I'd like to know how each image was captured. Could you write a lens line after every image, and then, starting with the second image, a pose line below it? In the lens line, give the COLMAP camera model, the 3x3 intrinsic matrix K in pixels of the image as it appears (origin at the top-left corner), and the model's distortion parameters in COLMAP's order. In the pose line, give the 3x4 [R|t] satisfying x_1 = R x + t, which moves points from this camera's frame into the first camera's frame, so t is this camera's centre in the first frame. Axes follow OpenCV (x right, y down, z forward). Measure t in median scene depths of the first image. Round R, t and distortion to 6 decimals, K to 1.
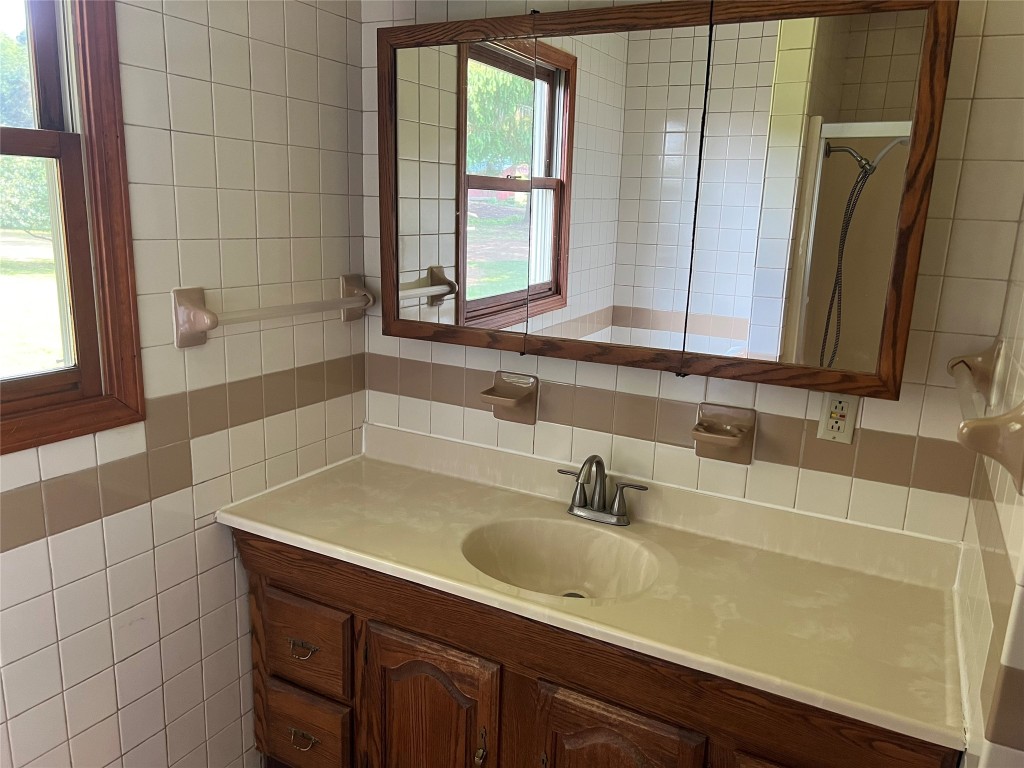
lens RADIAL K [[779.6, 0, 520.1], [0, 779.6, 389.4], [0, 0, 1]] dist [0.105102, -0.130305]
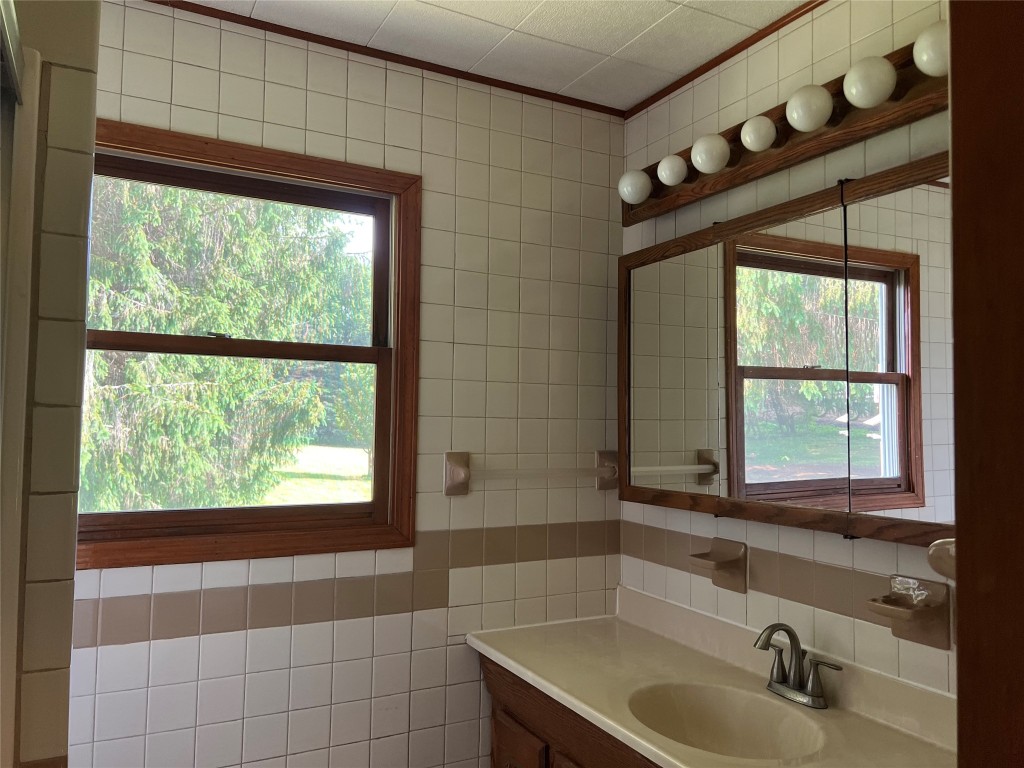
lens RADIAL K [[779.6, 0, 520.1], [0, 779.6, 389.4], [0, 0, 1]] dist [0.105102, -0.130305]
pose [[0.832903, -0.051250, -0.551040, 0.368565], [-0.106756, 0.962122, -0.250846, 0.083212], [0.543024, 0.267758, 0.795884, -0.033857]]
